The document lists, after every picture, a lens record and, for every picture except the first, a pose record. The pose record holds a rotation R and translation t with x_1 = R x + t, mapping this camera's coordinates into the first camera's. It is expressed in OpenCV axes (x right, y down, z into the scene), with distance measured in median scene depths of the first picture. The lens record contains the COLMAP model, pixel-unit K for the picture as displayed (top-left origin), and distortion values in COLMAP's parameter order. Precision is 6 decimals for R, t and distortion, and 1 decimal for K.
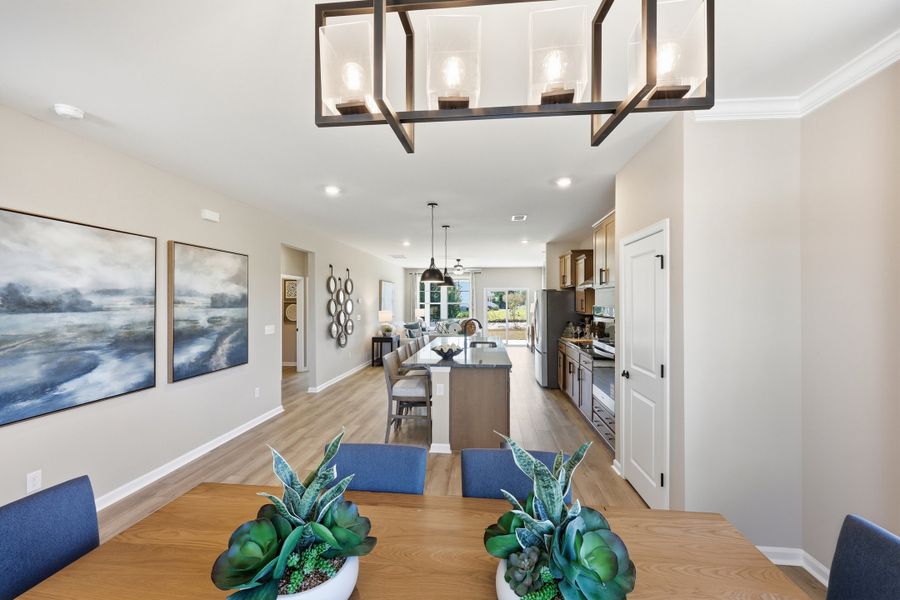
lens RADIAL K [[364.9, 0, 450.4], [0, 364.9, 302.5], [0, 0, 1]] dist [0.001278, 0.000228]
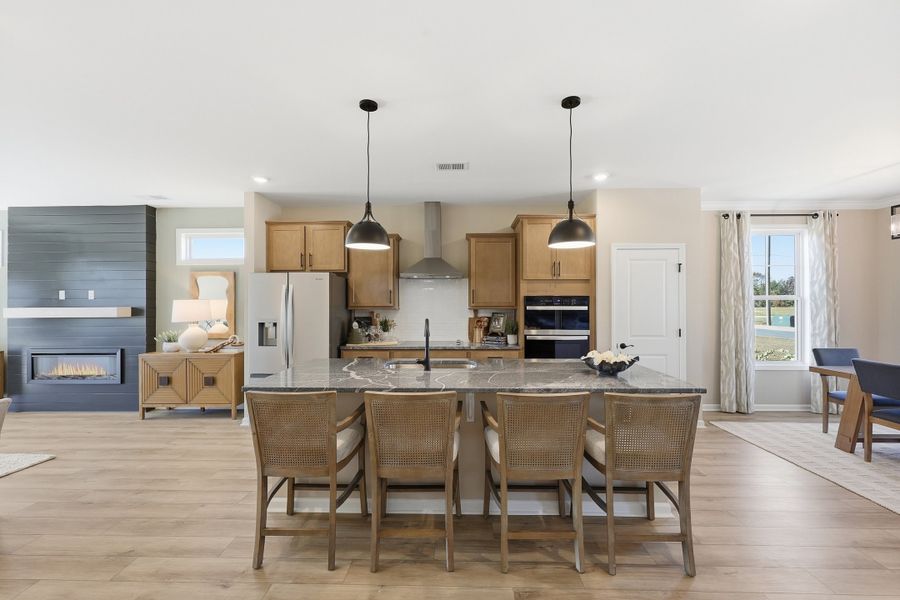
lens RADIAL K [[364.9, 0, 450.4], [0, 364.9, 302.5], [0, 0, 1]] dist [0.001278, 0.000228]
pose [[-0.073495, 0.008187, 0.997262, -0.609743], [0.005993, 0.999952, -0.007767, 0.033423], [-0.997278, 0.005406, -0.073541, 1.309961]]
